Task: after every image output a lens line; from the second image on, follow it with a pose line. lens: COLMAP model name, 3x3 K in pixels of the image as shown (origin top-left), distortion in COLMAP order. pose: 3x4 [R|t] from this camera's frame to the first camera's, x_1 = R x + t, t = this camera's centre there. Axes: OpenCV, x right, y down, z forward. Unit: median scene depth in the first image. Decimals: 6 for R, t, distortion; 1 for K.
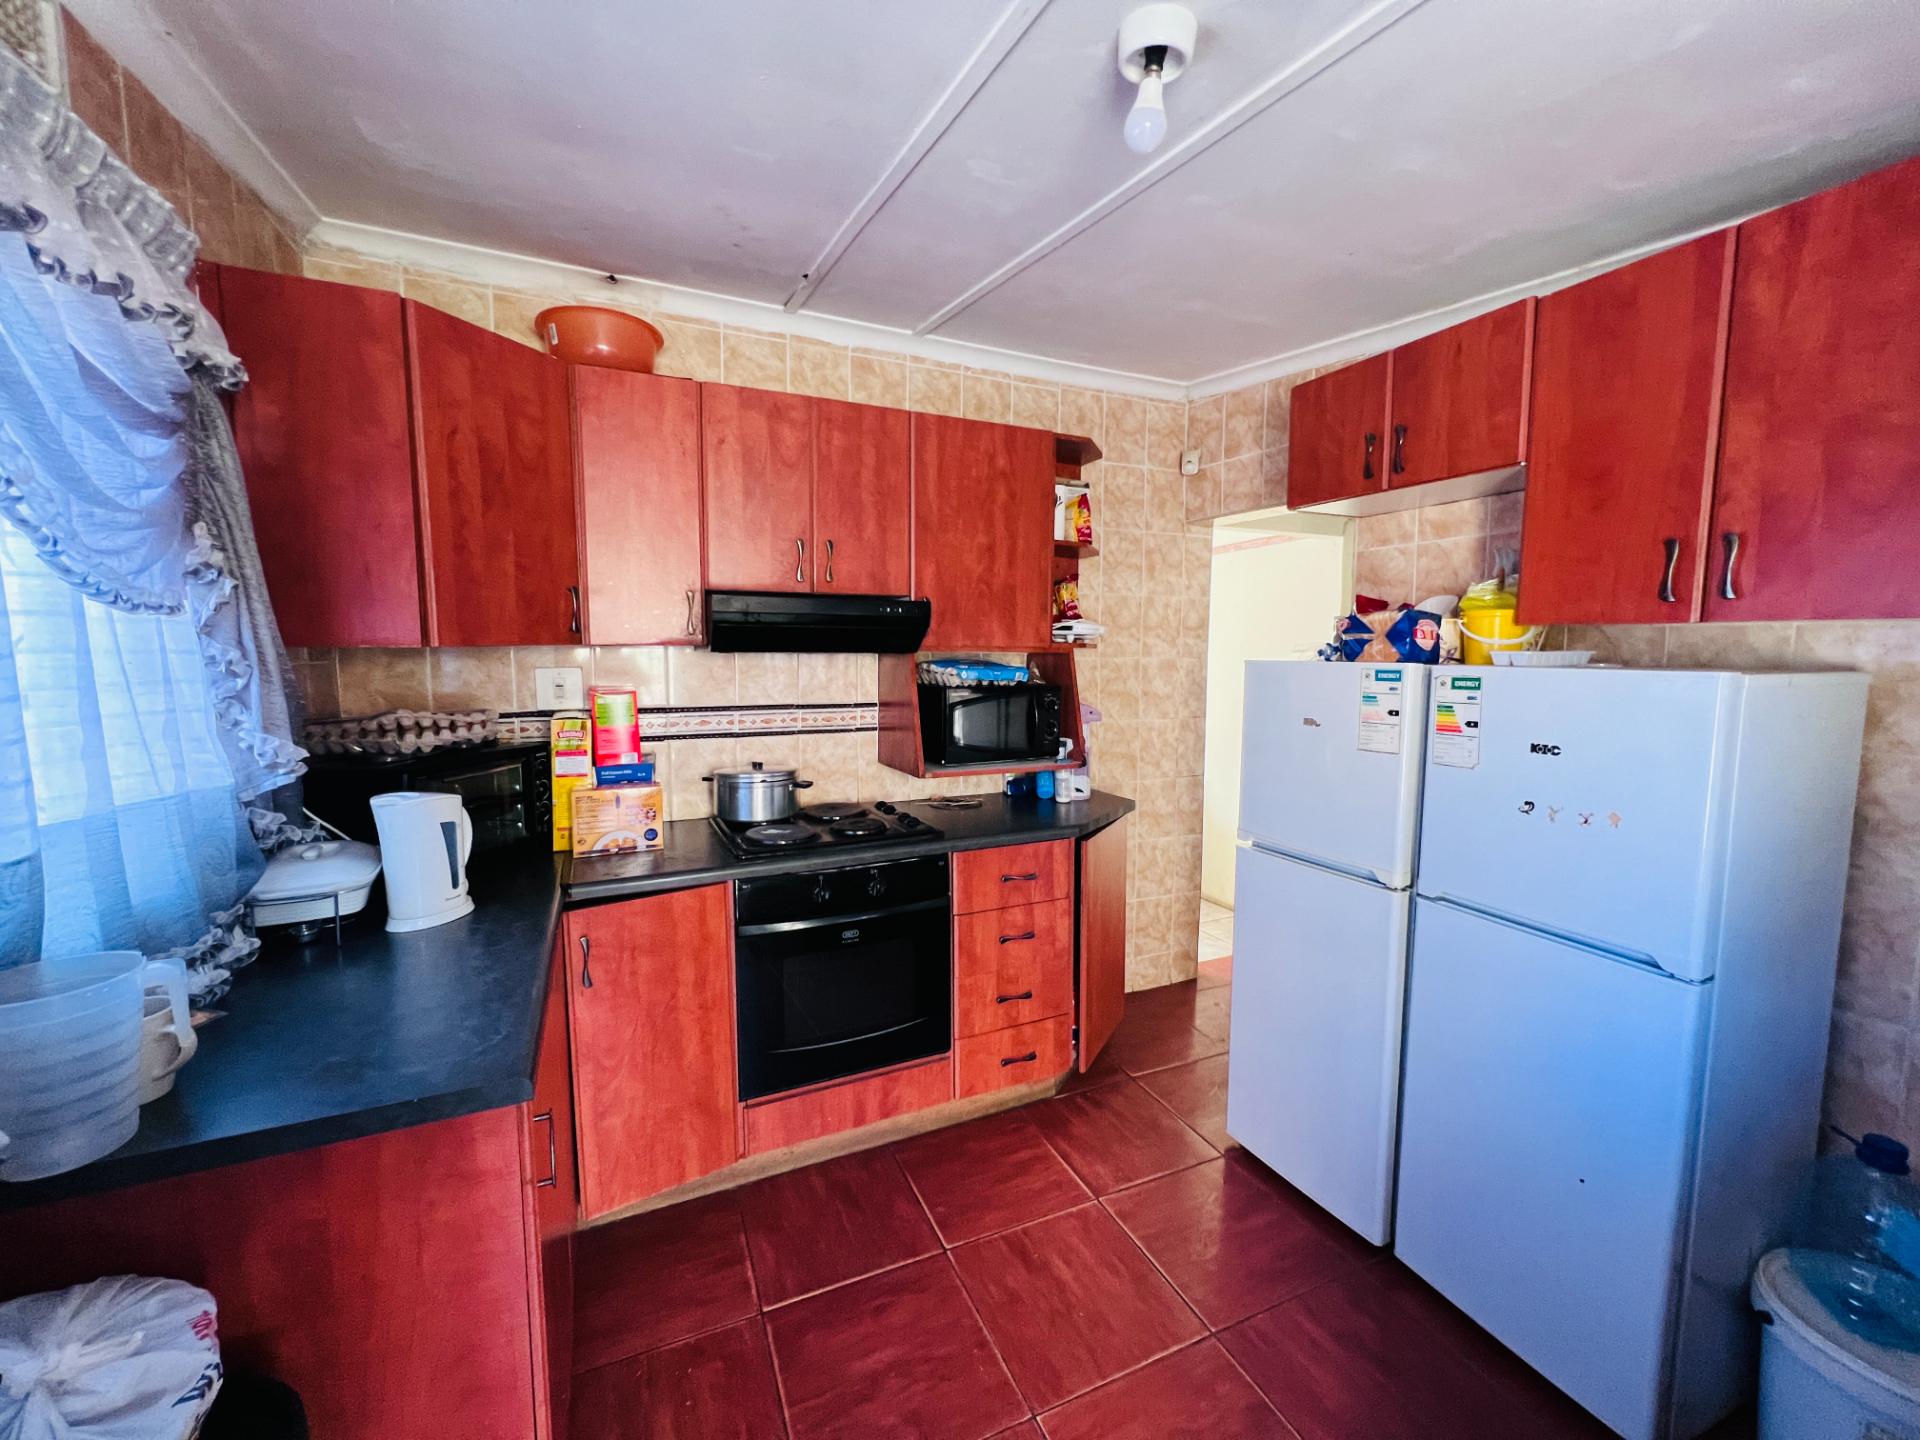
lens RADIAL K [[766.5, 0, 958.3], [0, 766.5, 717.7], [0, 0, 1]] dist [-0.003180, 0.000784]
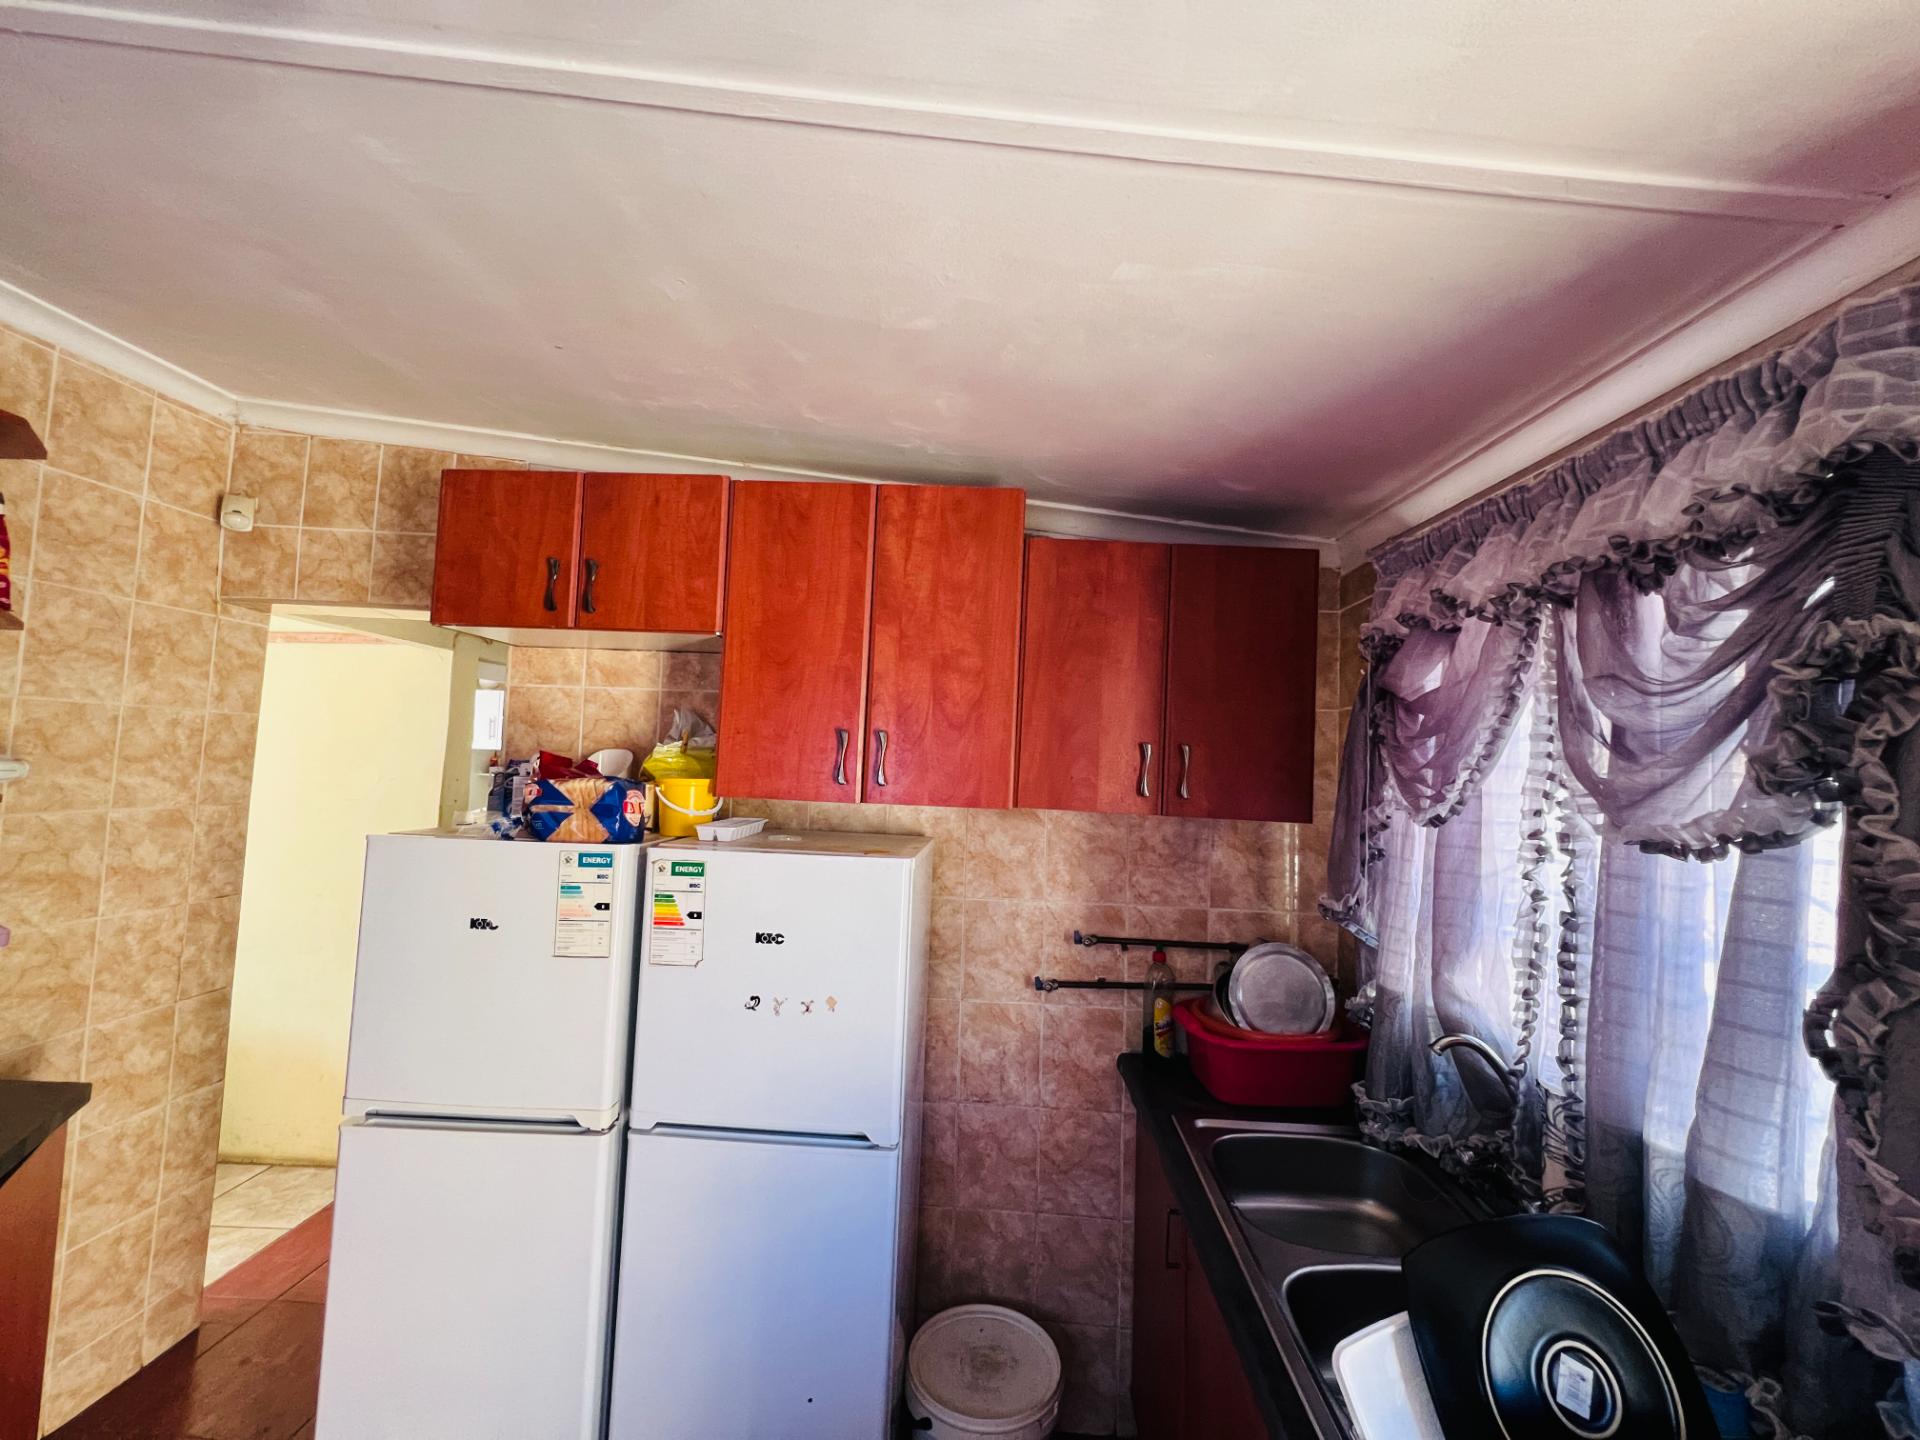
lens RADIAL K [[766.5, 0, 955.7], [0, 766.5, 717.4], [0, 0, 1]] dist [-0.003180, 0.000784]
pose [[0.438374, 0.071414, 0.895951, -0.008413], [0.046053, 0.993744, -0.101742, -0.087564], [-0.897612, 0.085862, 0.432343, 0.243540]]
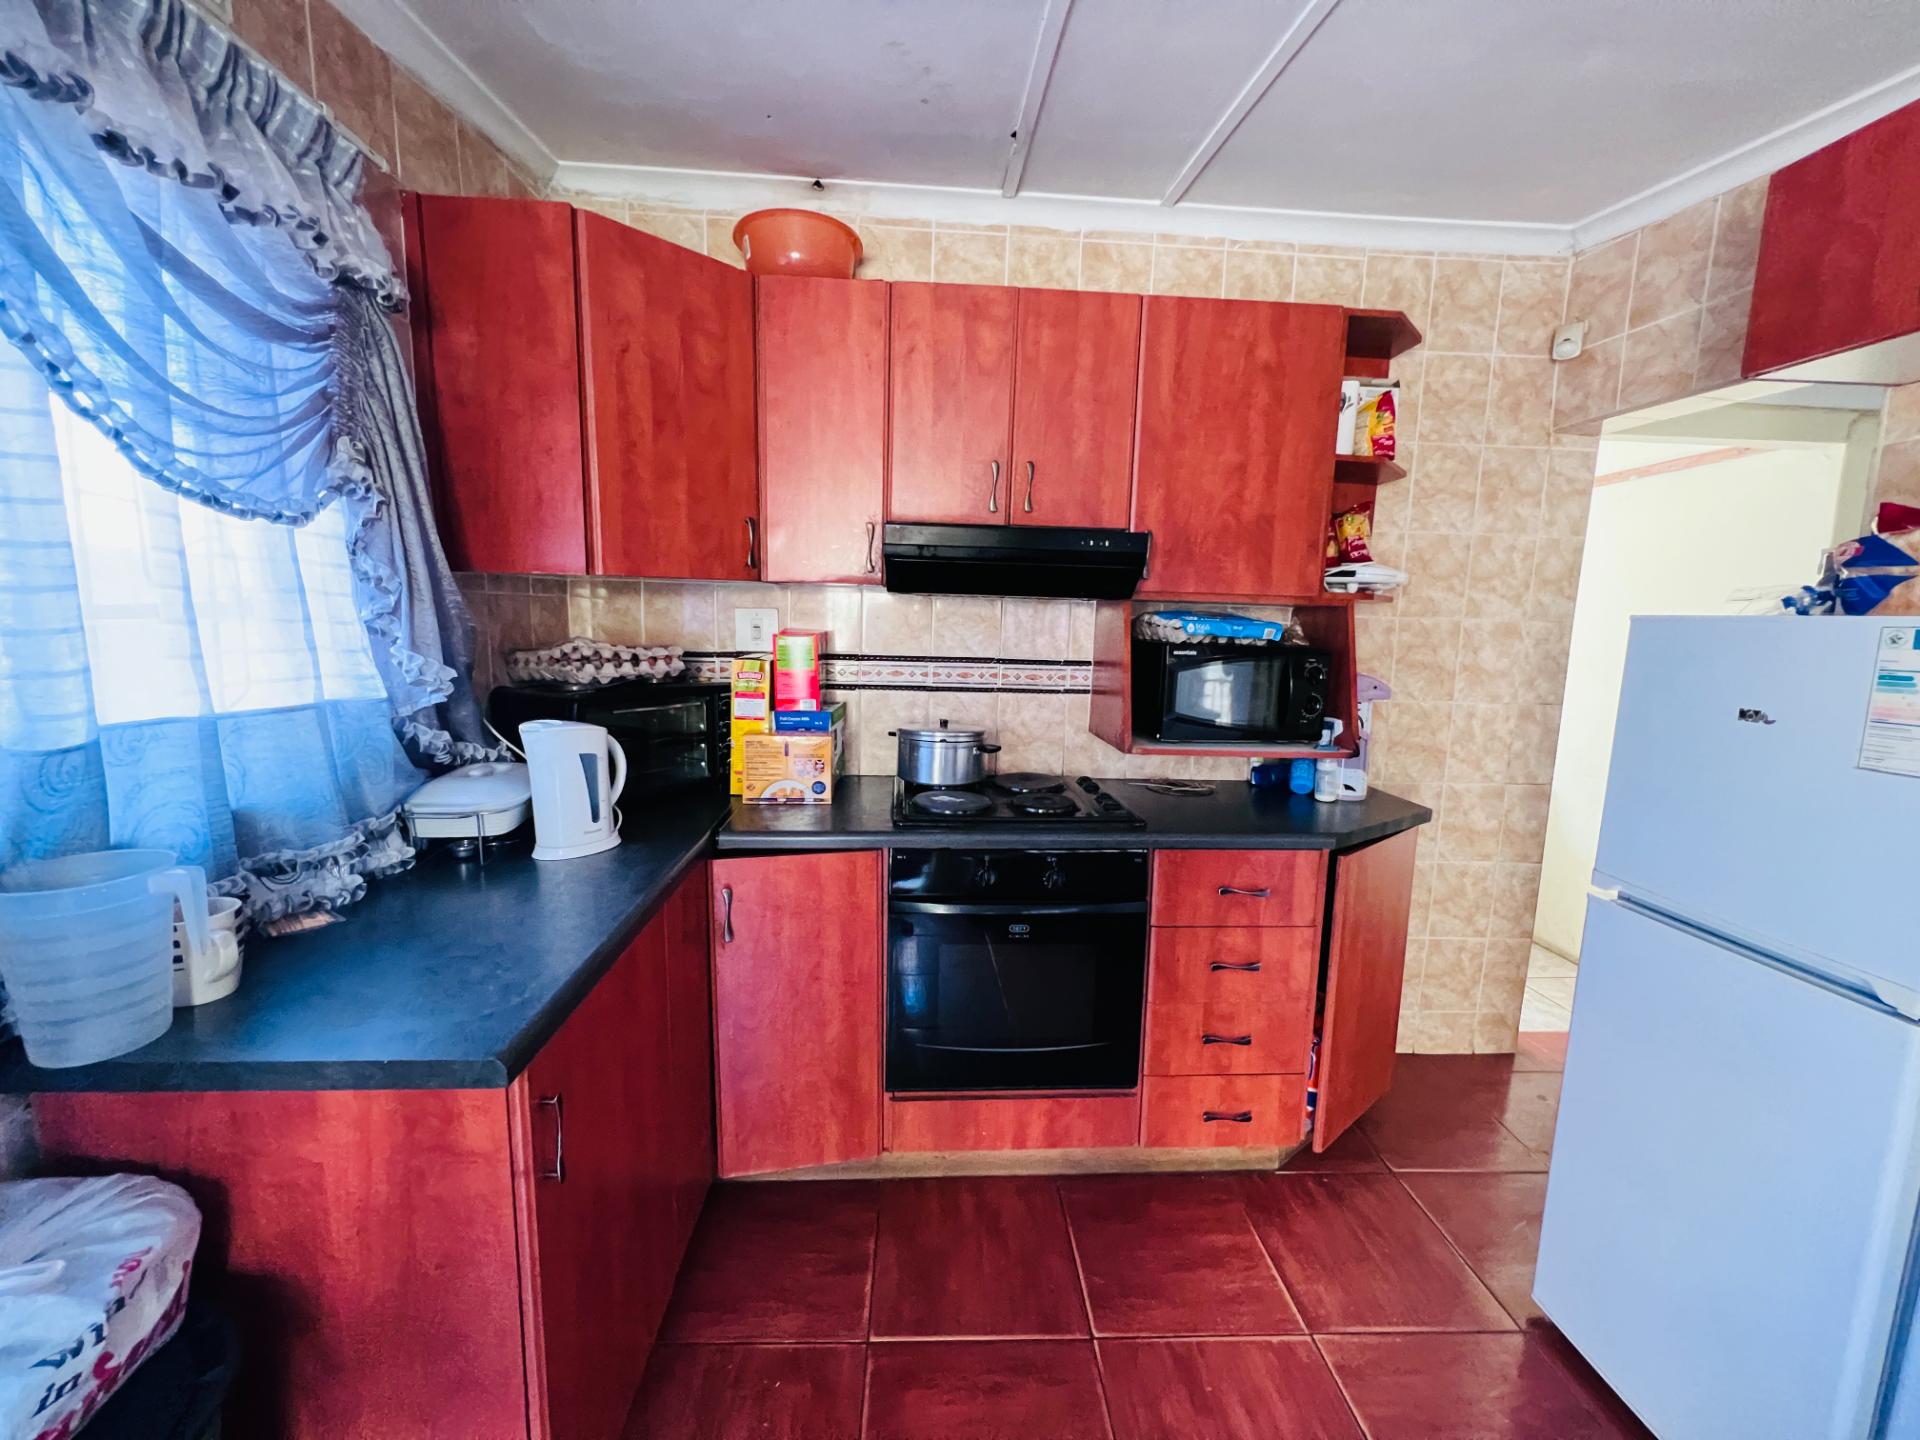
lens RADIAL K [[766.5, 0, 958.8], [0, 766.5, 718.9], [0, 0, 1]] dist [-0.003180, 0.000784]
pose [[0.930457, 0.070720, -0.359511, 0.084275], [-0.055841, 0.997104, 0.051618, 0.010918], [0.362121, -0.027953, 0.931712, 0.190512]]
